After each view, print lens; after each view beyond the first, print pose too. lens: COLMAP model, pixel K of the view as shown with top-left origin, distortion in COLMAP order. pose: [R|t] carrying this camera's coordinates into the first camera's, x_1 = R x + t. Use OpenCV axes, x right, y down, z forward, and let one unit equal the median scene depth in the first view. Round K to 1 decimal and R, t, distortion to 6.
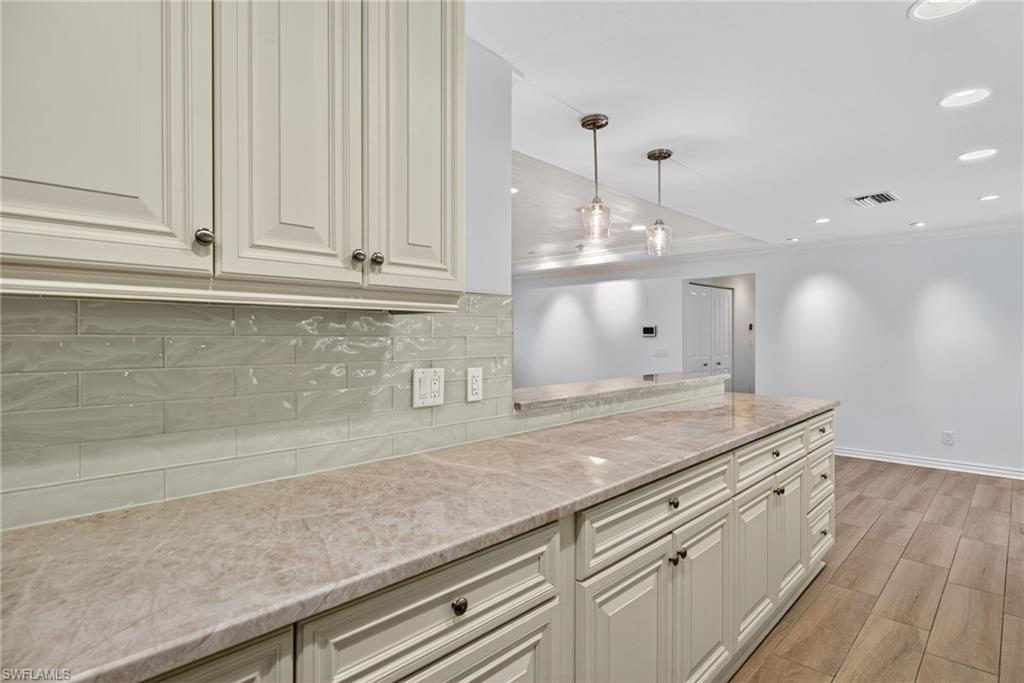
lens RADIAL K [[540.5, 0, 512.0], [0, 540.5, 341.5], [0, 0, 1]] dist [0.000291, -0.000358]
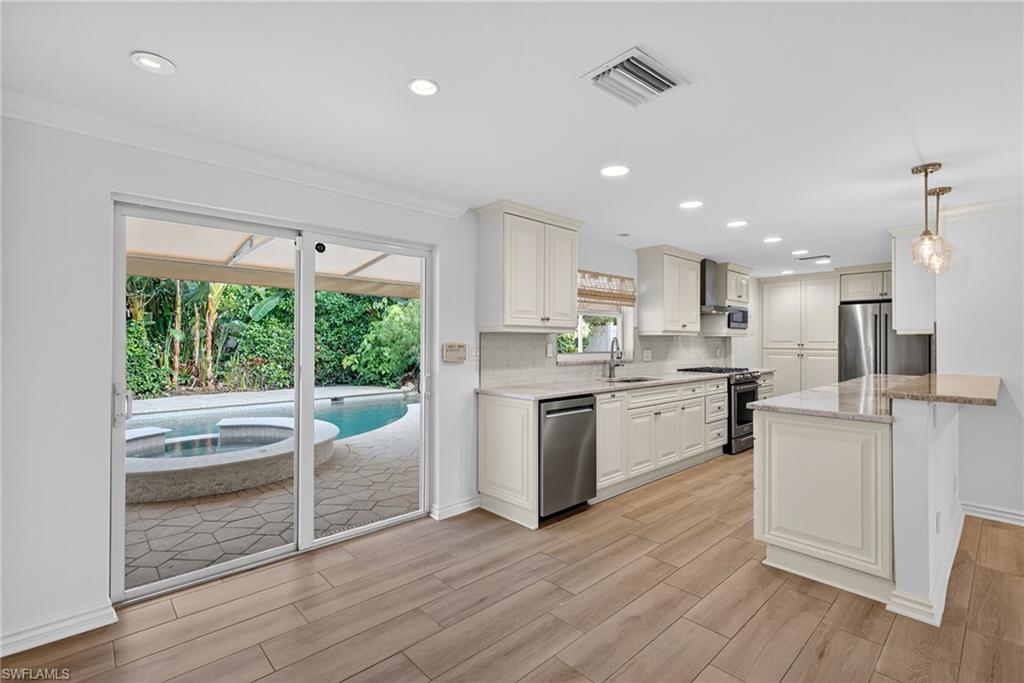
lens RADIAL K [[460.0, 0, 509.8], [0, 460.0, 338.7], [0, 0, 1]] dist [0.008303, 0.000072]
pose [[-0.997763, 0.001247, 0.066836, 0.424003], [0.001453, 0.999994, 0.003038, -0.007897], [-0.066832, 0.003128, -0.997759, 0.810101]]
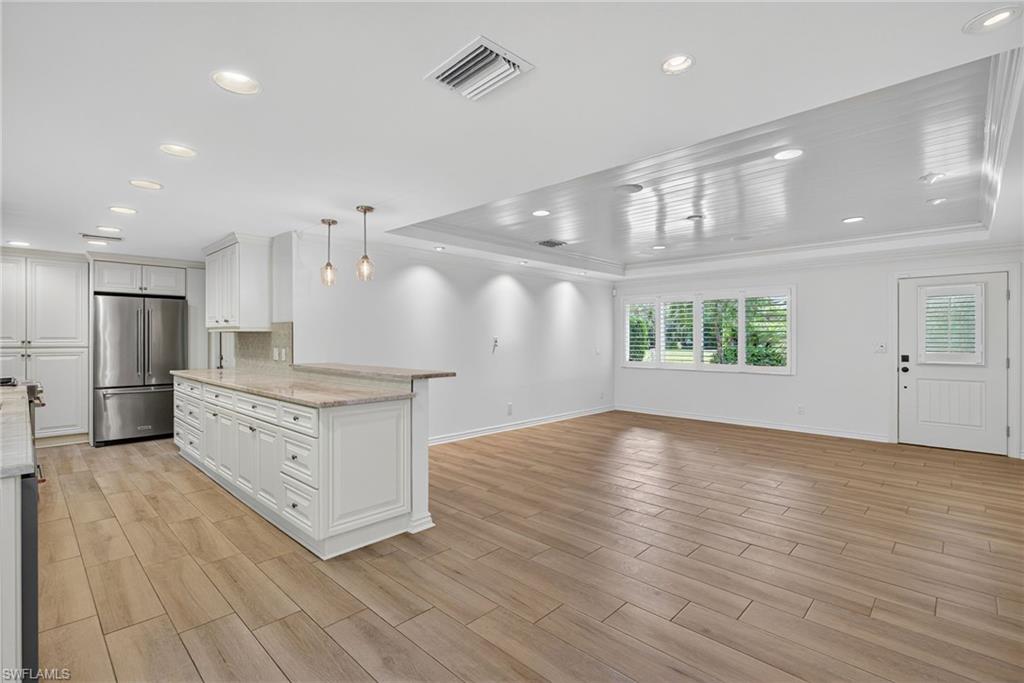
lens RADIAL K [[473.0, 0, 508.3], [0, 473.0, 339.7], [0, 0, 1]] dist [0.000028, 0.000735]
pose [[-0.010700, 0.007298, -0.999916, 0.624841], [-0.009277, 0.999930, 0.007398, -0.007444], [0.999900, 0.009356, -0.010631, 0.575528]]
